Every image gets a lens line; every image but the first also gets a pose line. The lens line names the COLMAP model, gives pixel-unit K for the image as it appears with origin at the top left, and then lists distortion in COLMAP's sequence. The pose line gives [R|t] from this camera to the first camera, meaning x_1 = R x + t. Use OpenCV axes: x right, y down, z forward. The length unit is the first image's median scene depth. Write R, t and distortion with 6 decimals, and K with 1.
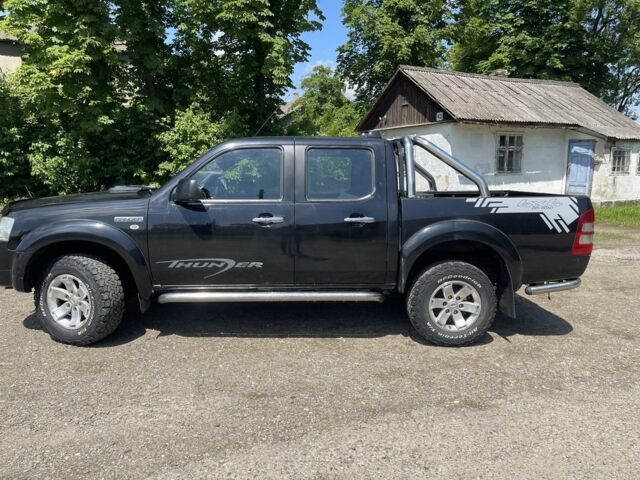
lens RADIAL K [[485.8, 0, 319.4], [0, 485.8, 233.8], [0, 0, 1]] dist [0.044580, -0.050927]
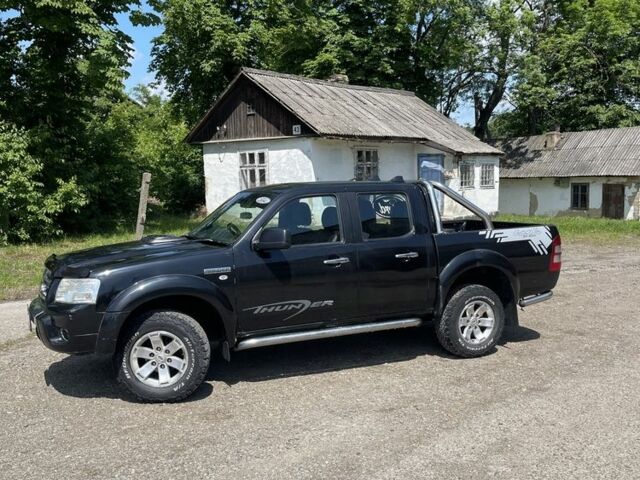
lens RADIAL K [[644.9, 0, 323.3], [0, 644.9, 239.4], [0, 0, 1]] dist [0.066134, -0.094194]
pose [[0.919332, -0.058400, 0.389125, -0.172630], [0.073478, 0.997009, -0.023964, -0.011067], [-0.386562, 0.050623, 0.920873, -0.082392]]
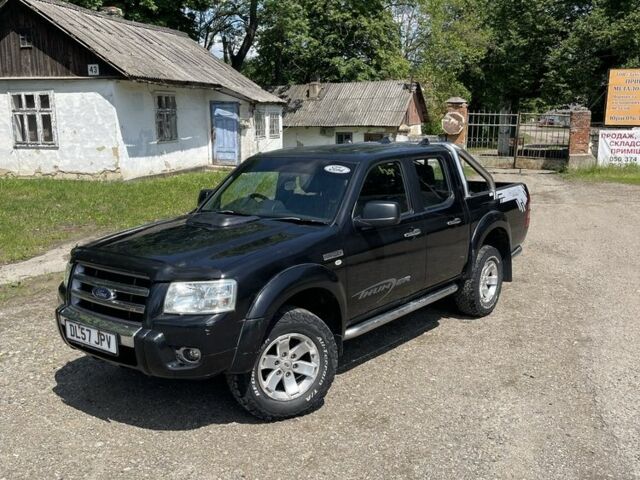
lens RADIAL K [[644.9, 0, 323.3], [0, 644.9, 239.4], [0, 0, 1]] dist [0.066134, -0.094194]
pose [[0.655484, -0.146645, 0.740834, -0.305257], [0.106336, 0.989115, 0.101706, -0.042807], [-0.747685, 0.012110, 0.663943, 0.059679]]
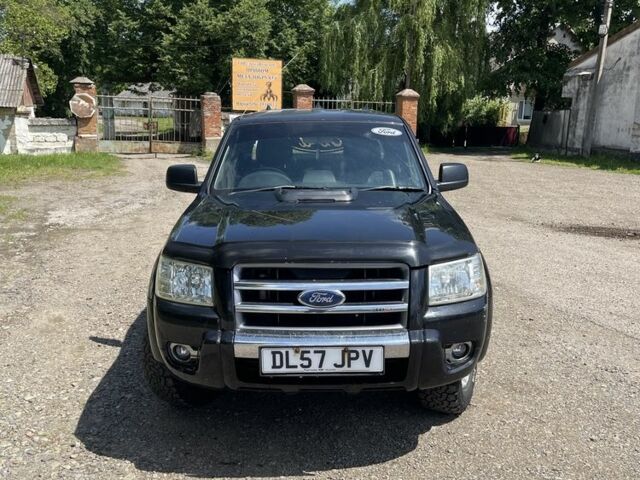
lens RADIAL K [[644.9, 0, 323.3], [0, 644.9, 239.4], [0, 0, 1]] dist [0.066134, -0.094194]
pose [[0.049686, -0.202204, 0.978082, -0.351060], [0.120562, 0.973345, 0.195101, -0.056703], [-0.991462, 0.108225, 0.072740, 0.276808]]
